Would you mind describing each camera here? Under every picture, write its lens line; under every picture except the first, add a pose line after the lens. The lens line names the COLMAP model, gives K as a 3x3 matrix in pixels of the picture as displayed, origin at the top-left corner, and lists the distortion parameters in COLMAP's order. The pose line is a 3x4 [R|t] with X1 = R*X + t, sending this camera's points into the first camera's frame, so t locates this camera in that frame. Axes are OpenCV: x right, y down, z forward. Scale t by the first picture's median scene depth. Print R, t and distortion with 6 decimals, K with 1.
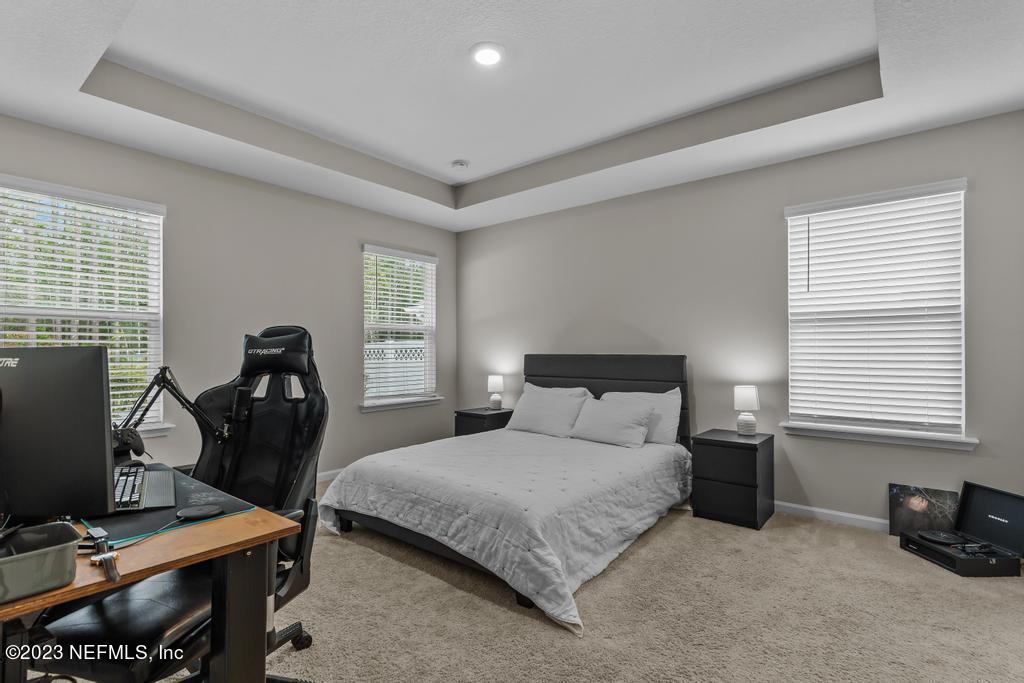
lens RADIAL K [[477.8, 0, 512.4], [0, 477.8, 348.6], [0, 0, 1]] dist [0.005621, 0.000077]
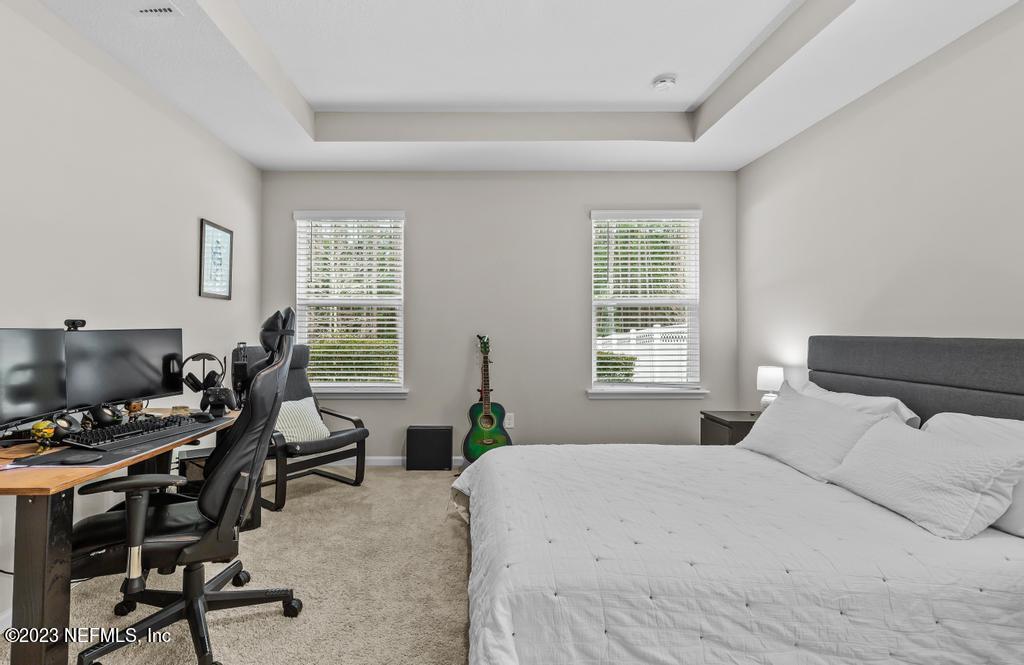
lens RADIAL K [[492.2, 0, 512.0], [0, 492.2, 325.2], [0, 0, 1]] dist [-0.002158, -0.000132]
pose [[0.635260, -0.006516, -0.772271, 0.321349], [0.000845, 0.999970, -0.007741, 0.002283], [0.772298, 0.004265, 0.635247, 0.318404]]
